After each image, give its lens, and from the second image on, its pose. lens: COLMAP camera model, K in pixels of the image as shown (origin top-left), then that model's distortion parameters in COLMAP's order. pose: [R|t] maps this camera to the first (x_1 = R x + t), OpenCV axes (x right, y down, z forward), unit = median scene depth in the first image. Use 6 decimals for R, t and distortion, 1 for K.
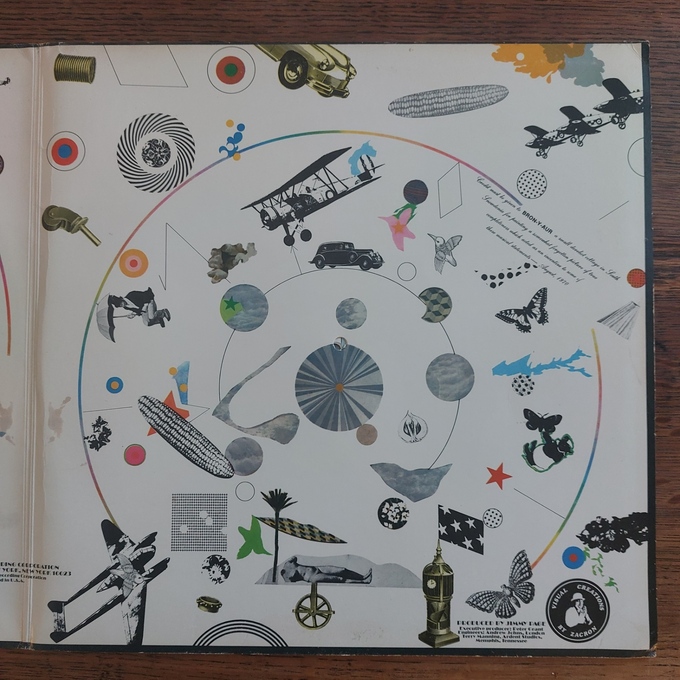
lens RADIAL K [[272.4, 0, 339.6], [0, 272.4, 338.0], [0, 0, 1]] dist [0.000403, -0.000511]
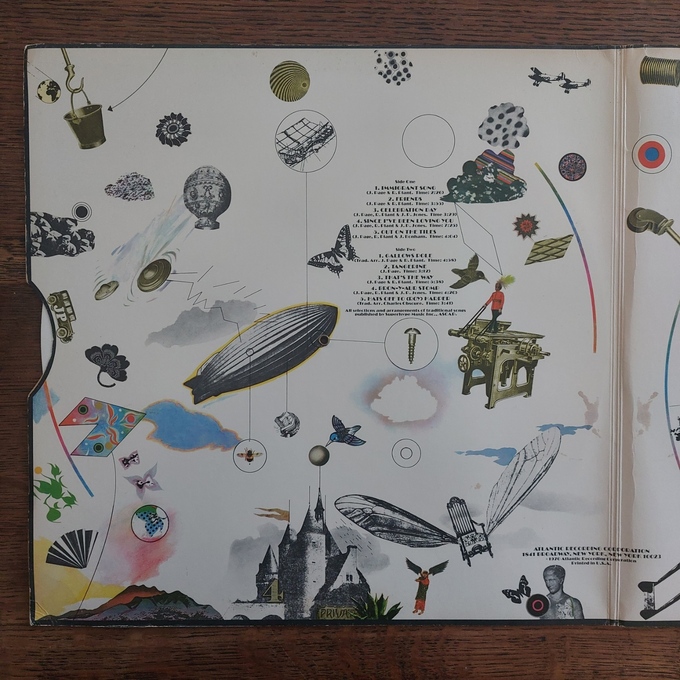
lens RADIAL K [[273.4, 0, 352.1], [0, 273.4, 319.5], [0, 0, 1]] dist [0.002245, -0.000811]
pose [[0.999957, -0.001555, 0.009160, -2.156479], [0.001301, 0.999617, 0.027643, -0.094281], [-0.009200, -0.027629, 0.999576, -0.037178]]
